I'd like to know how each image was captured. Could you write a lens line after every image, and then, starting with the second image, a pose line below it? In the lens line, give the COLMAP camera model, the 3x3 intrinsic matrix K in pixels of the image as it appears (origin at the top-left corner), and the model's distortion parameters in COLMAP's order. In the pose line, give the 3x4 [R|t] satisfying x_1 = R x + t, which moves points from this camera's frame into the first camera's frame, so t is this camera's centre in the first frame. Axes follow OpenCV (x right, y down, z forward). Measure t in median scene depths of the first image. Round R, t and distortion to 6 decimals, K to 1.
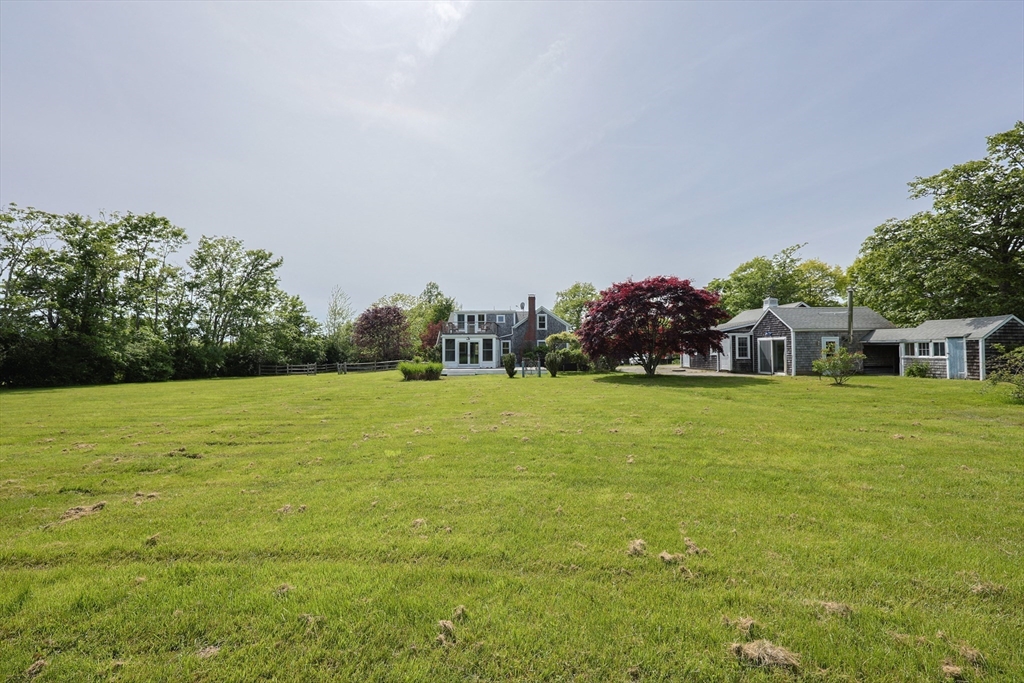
lens RADIAL K [[410.1, 0, 512.0], [0, 410.1, 341.5], [0, 0, 1]] dist [-0.000015, -0.000002]
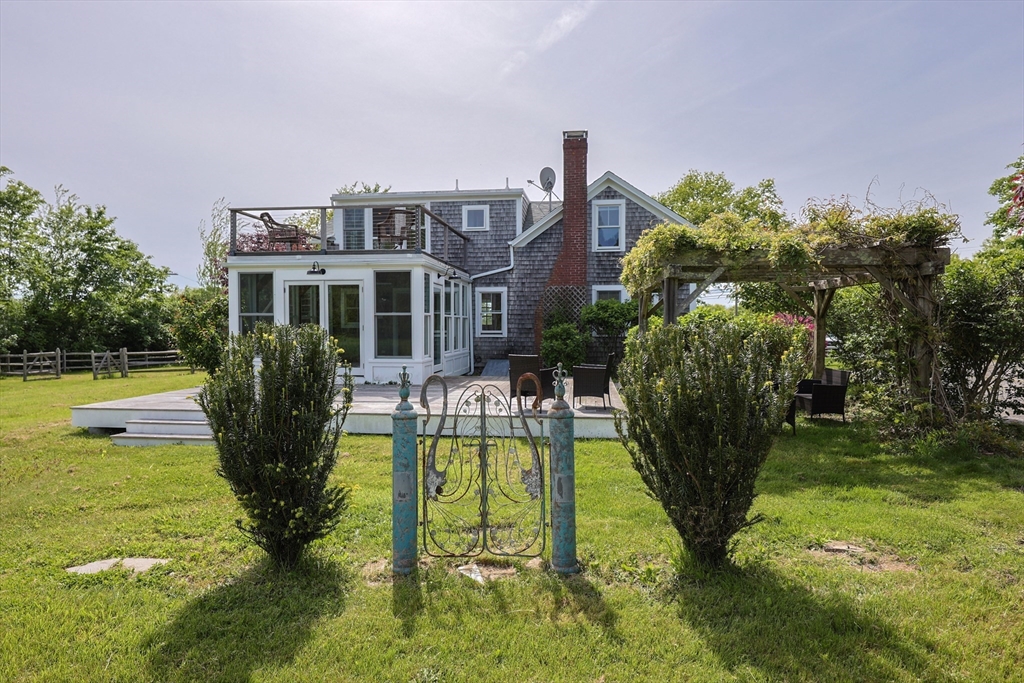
lens RADIAL K [[569.3, 0, 512.0], [0, 569.3, 341.5], [0, 0, 1]] dist [0.000178, -0.000023]
pose [[0.995128, 0.001765, -0.098572, 0.043488], [0.003349, 0.998657, 0.051693, 0.016824], [0.098531, -0.051771, 0.993786, 0.570308]]
